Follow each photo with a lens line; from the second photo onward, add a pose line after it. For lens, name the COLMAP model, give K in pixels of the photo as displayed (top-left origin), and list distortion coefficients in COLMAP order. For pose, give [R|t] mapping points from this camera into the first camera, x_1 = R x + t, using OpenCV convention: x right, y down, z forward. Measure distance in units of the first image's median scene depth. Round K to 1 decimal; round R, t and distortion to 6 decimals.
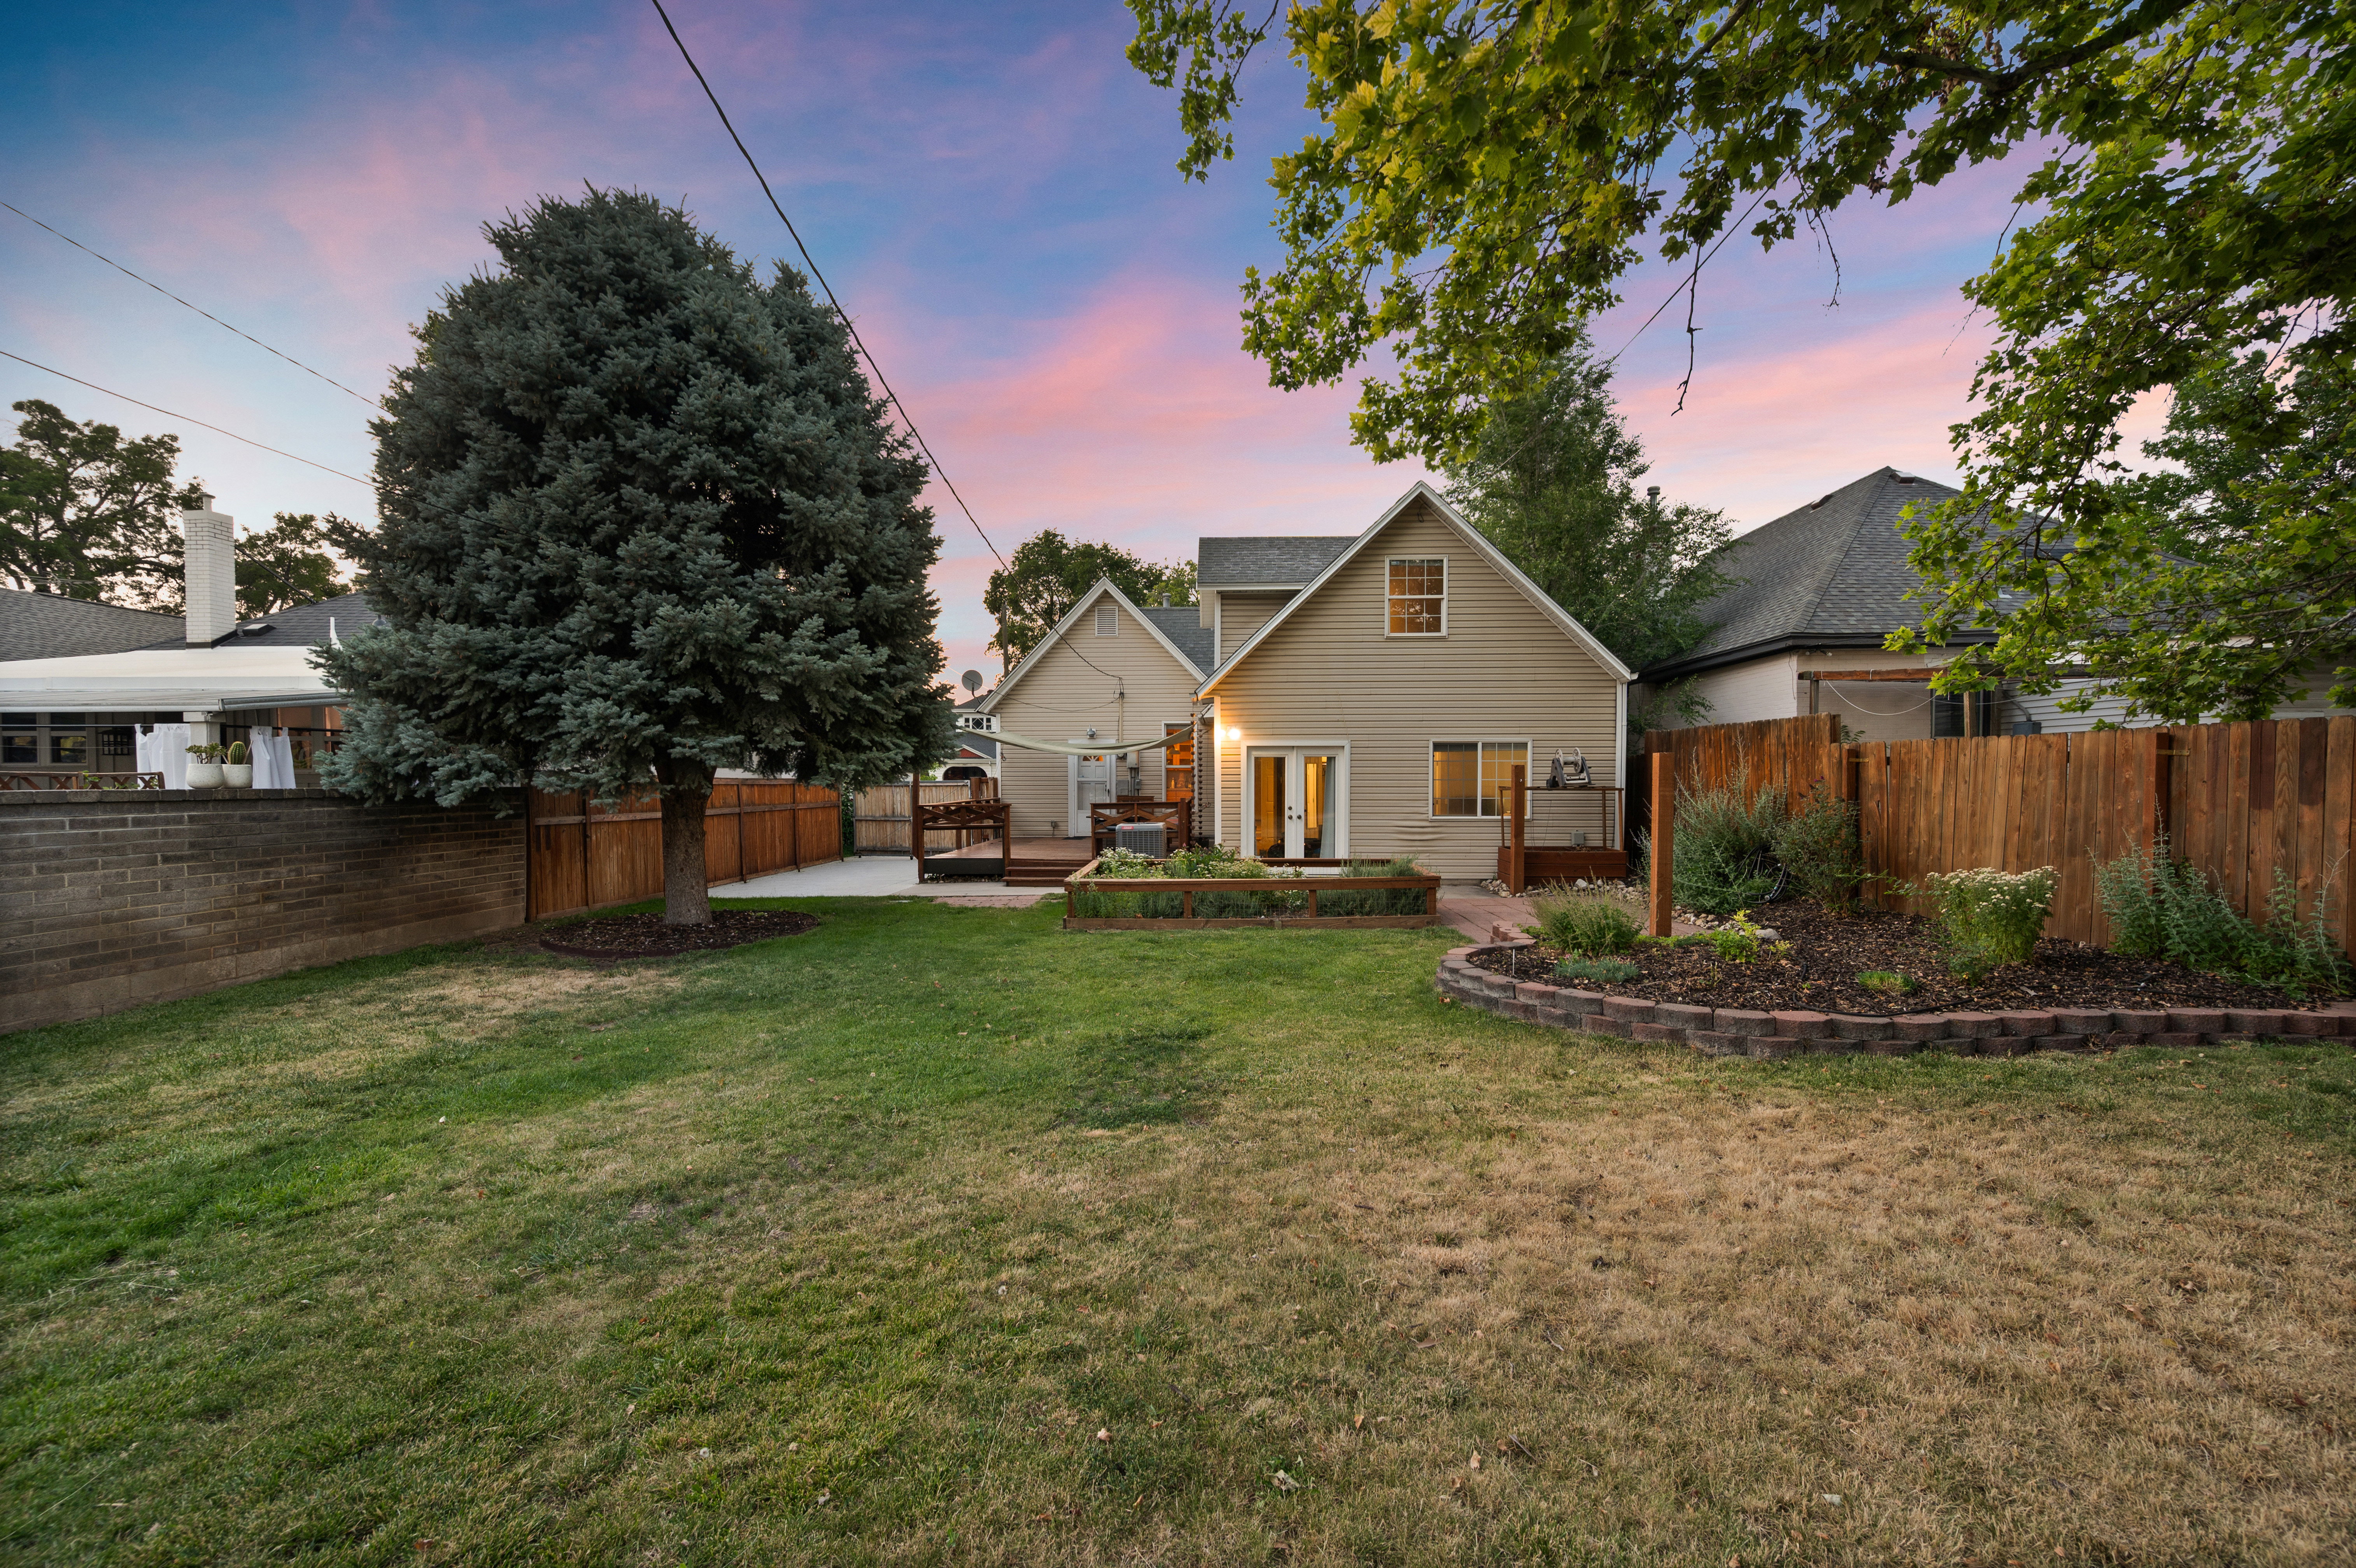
lens RADIAL K [[965.0, 0, 1186.4], [0, 965.0, 813.4], [0, 0, 1]] dist [0.001001, 0.000173]
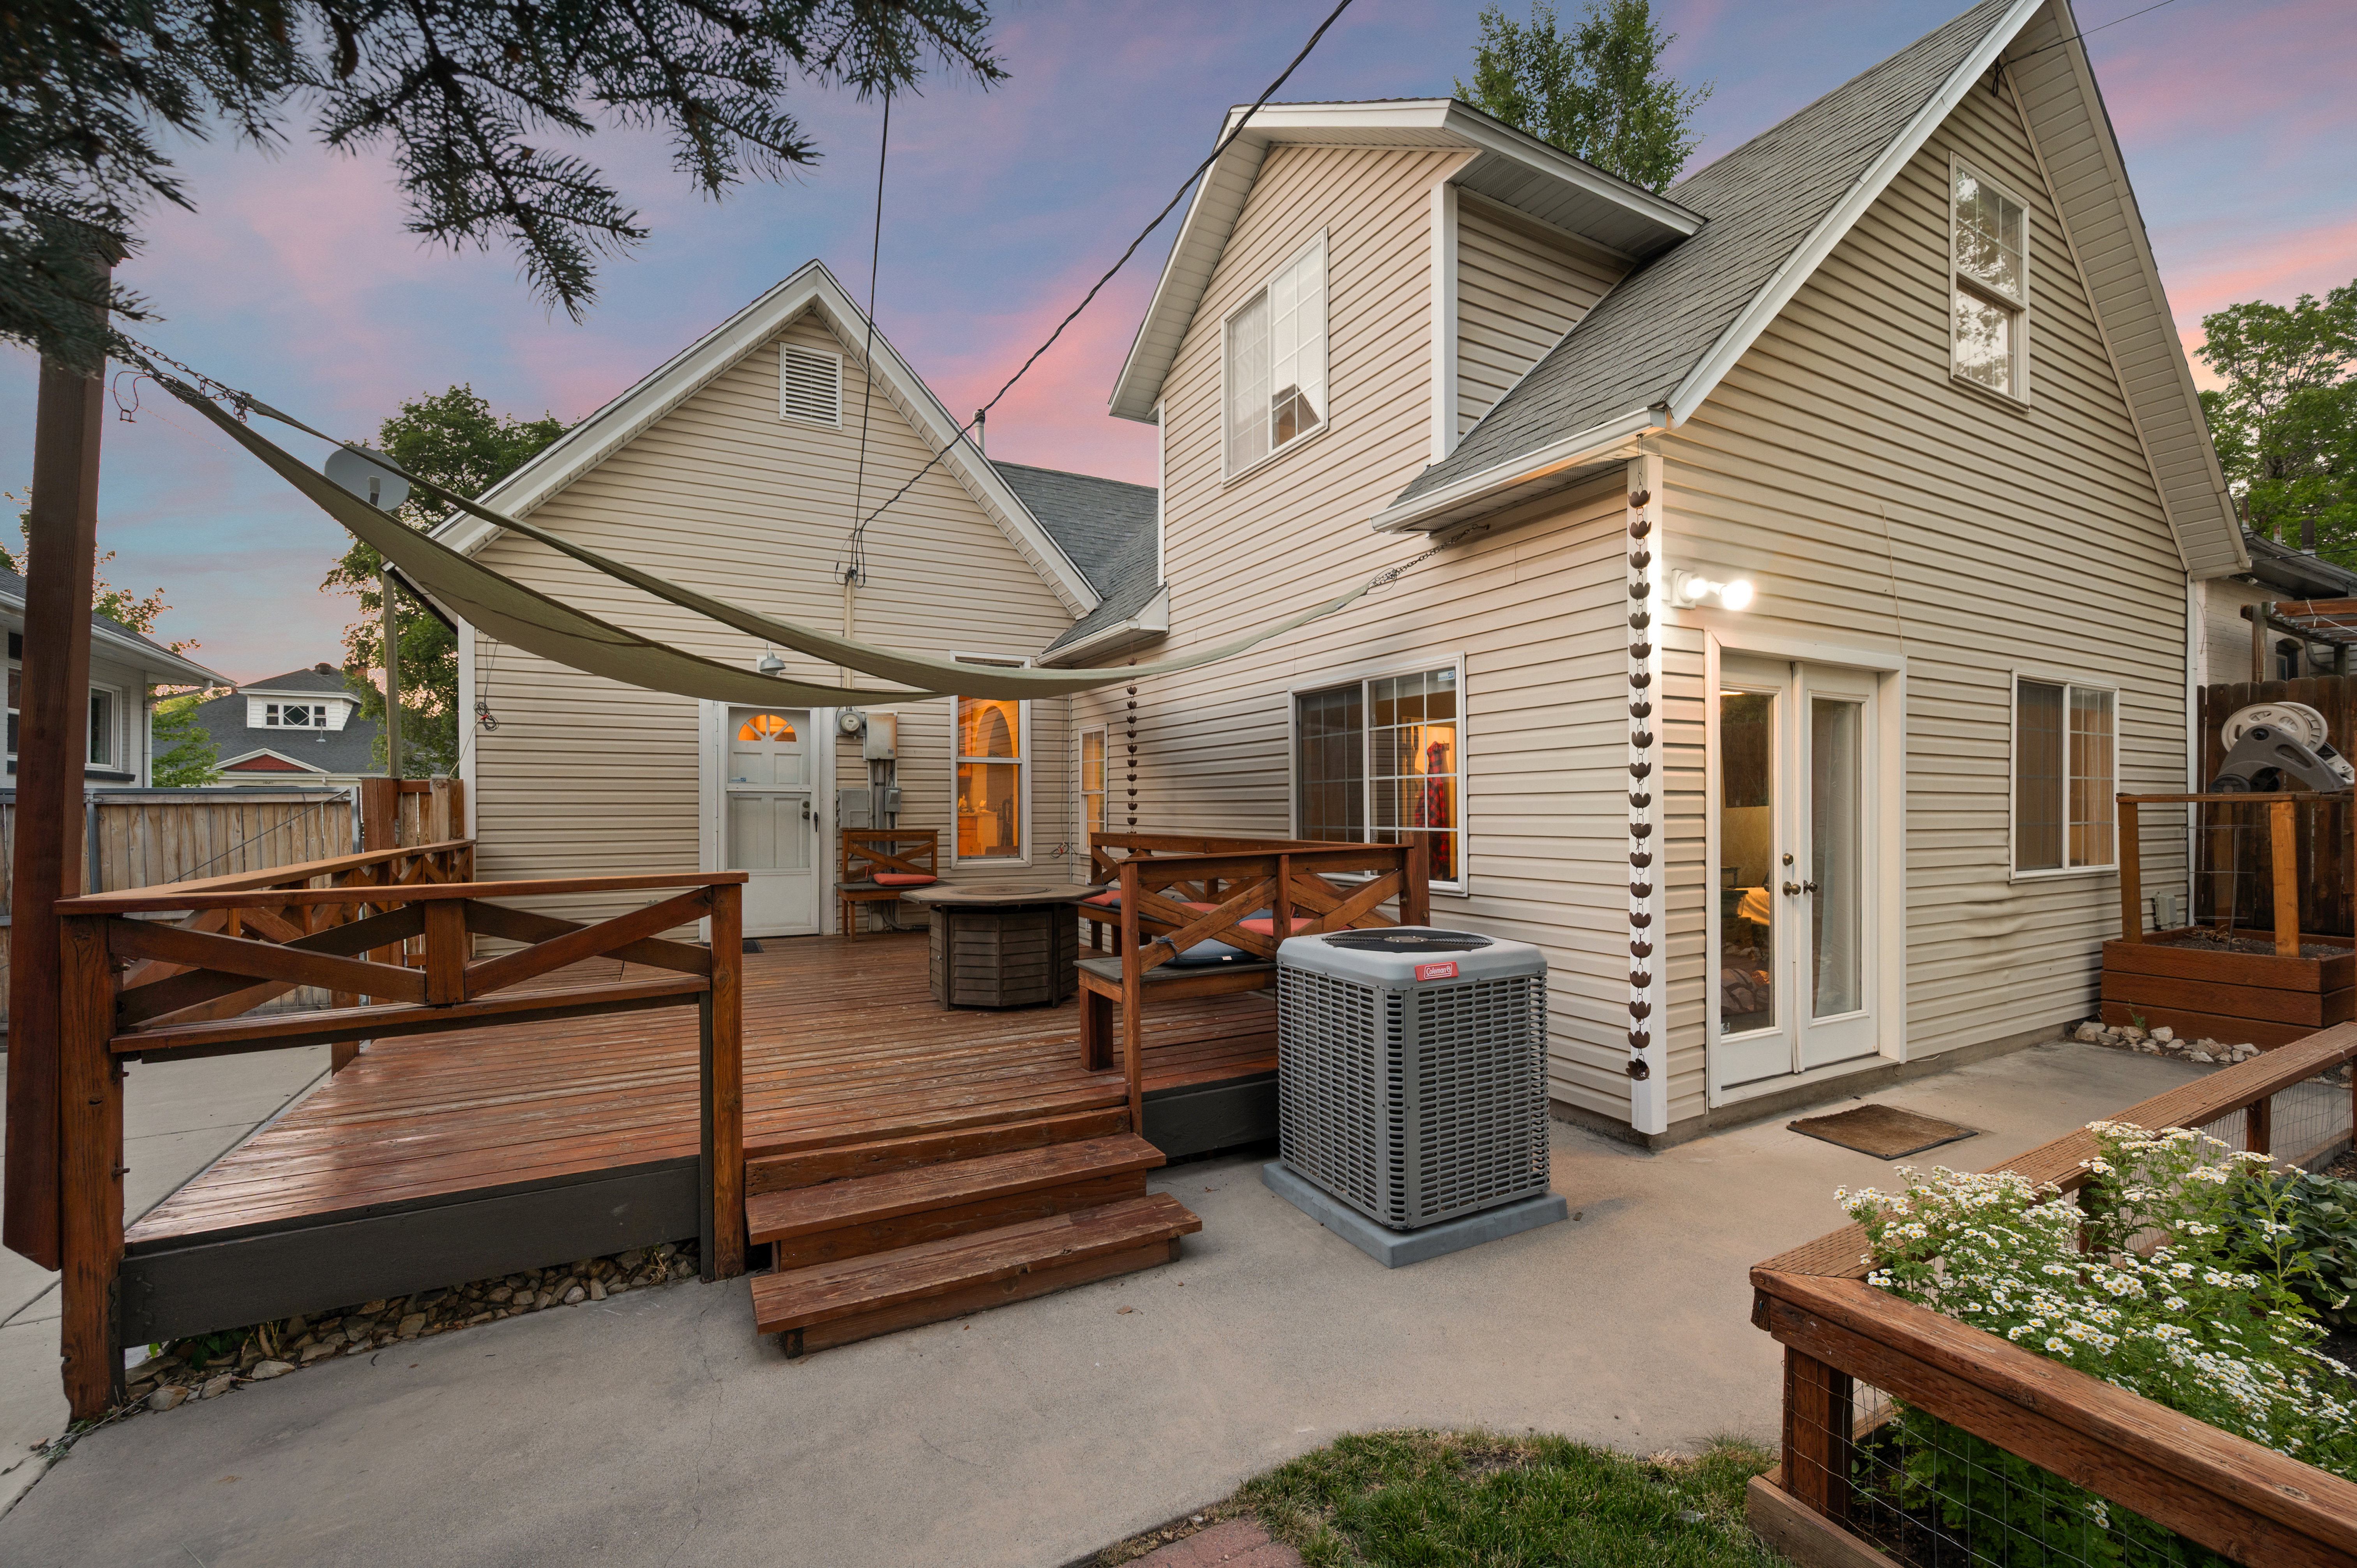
lens RADIAL K [[965.4, 0, 1186.9], [0, 965.4, 813.4], [0, 0, 1]] dist [0.001001, 0.000173]
pose [[0.853880, -0.002556, 0.520463, -0.222632], [0.019793, 0.999424, -0.027565, -0.016072], [-0.520093, 0.033839, 0.853439, 0.837066]]
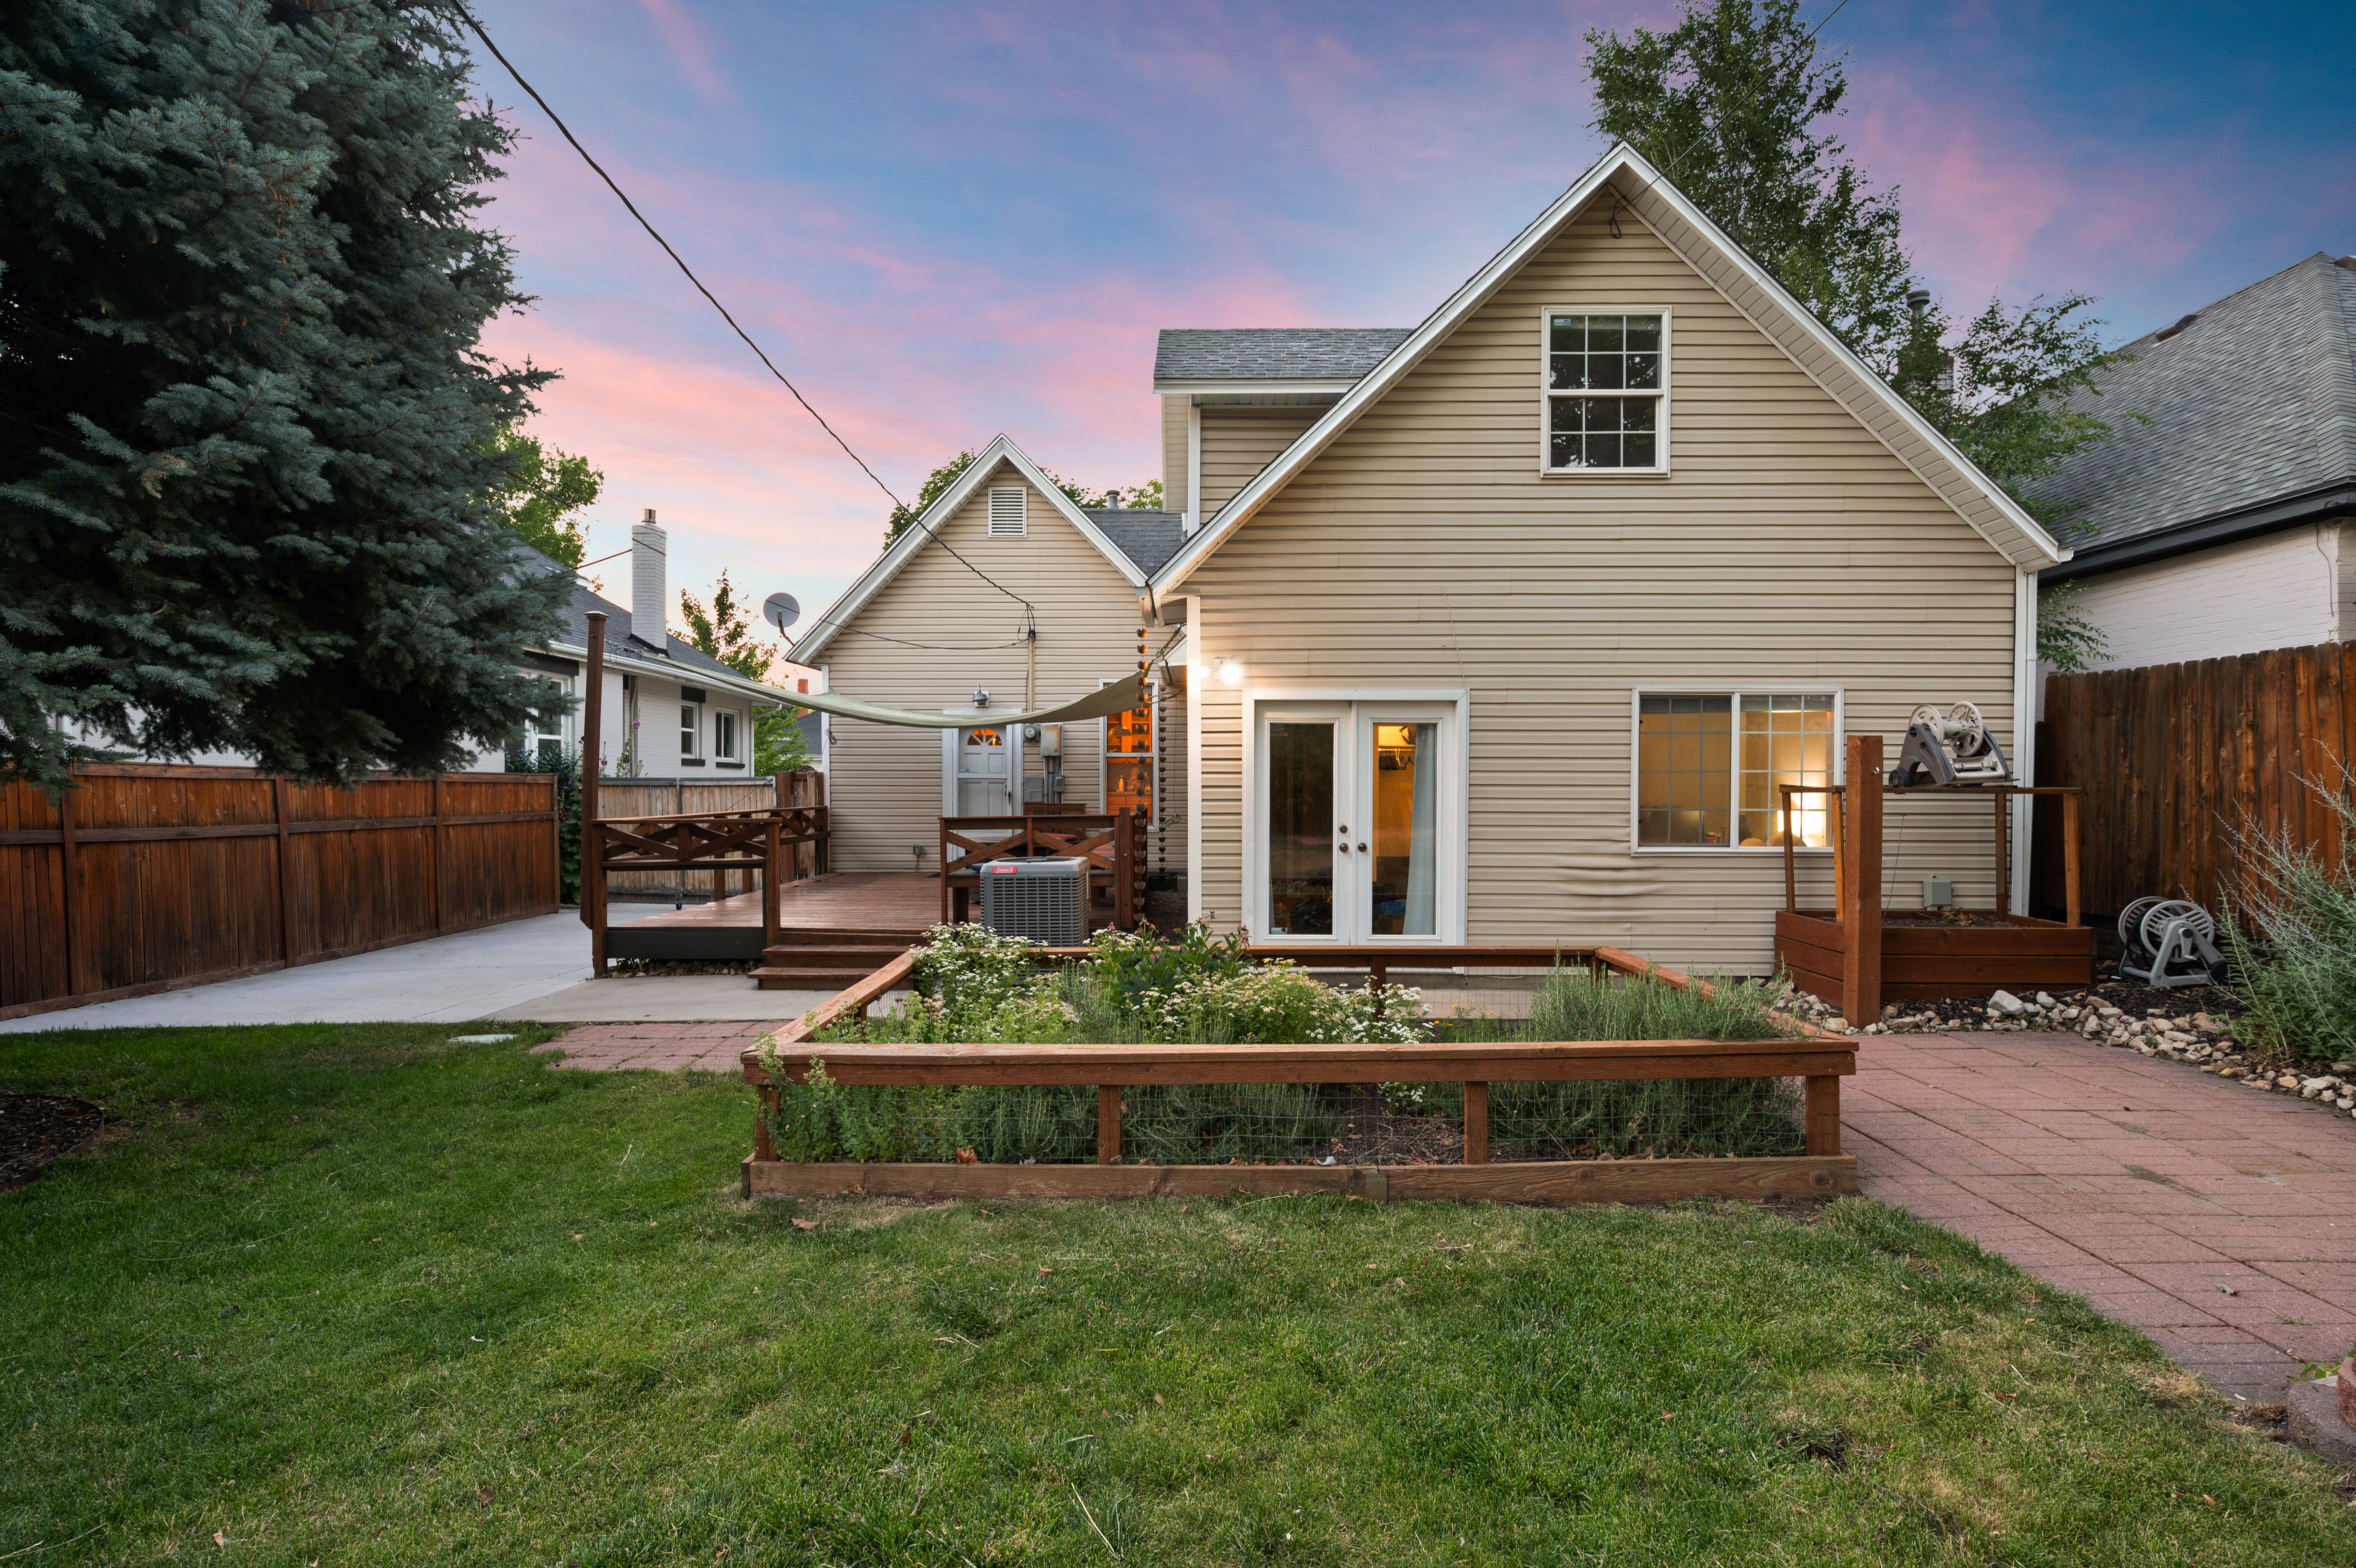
lens RADIAL K [[1101.9, 0, 1185.3], [0, 1101.9, 791.0], [0, 0, 1]] dist [0.001257, 0.000636]
pose [[0.999611, 0.002014, 0.027811, 0.012768], [-0.001189, 0.999560, -0.029632, -0.008193], [-0.027859, 0.029588, 0.999174, 0.450661]]
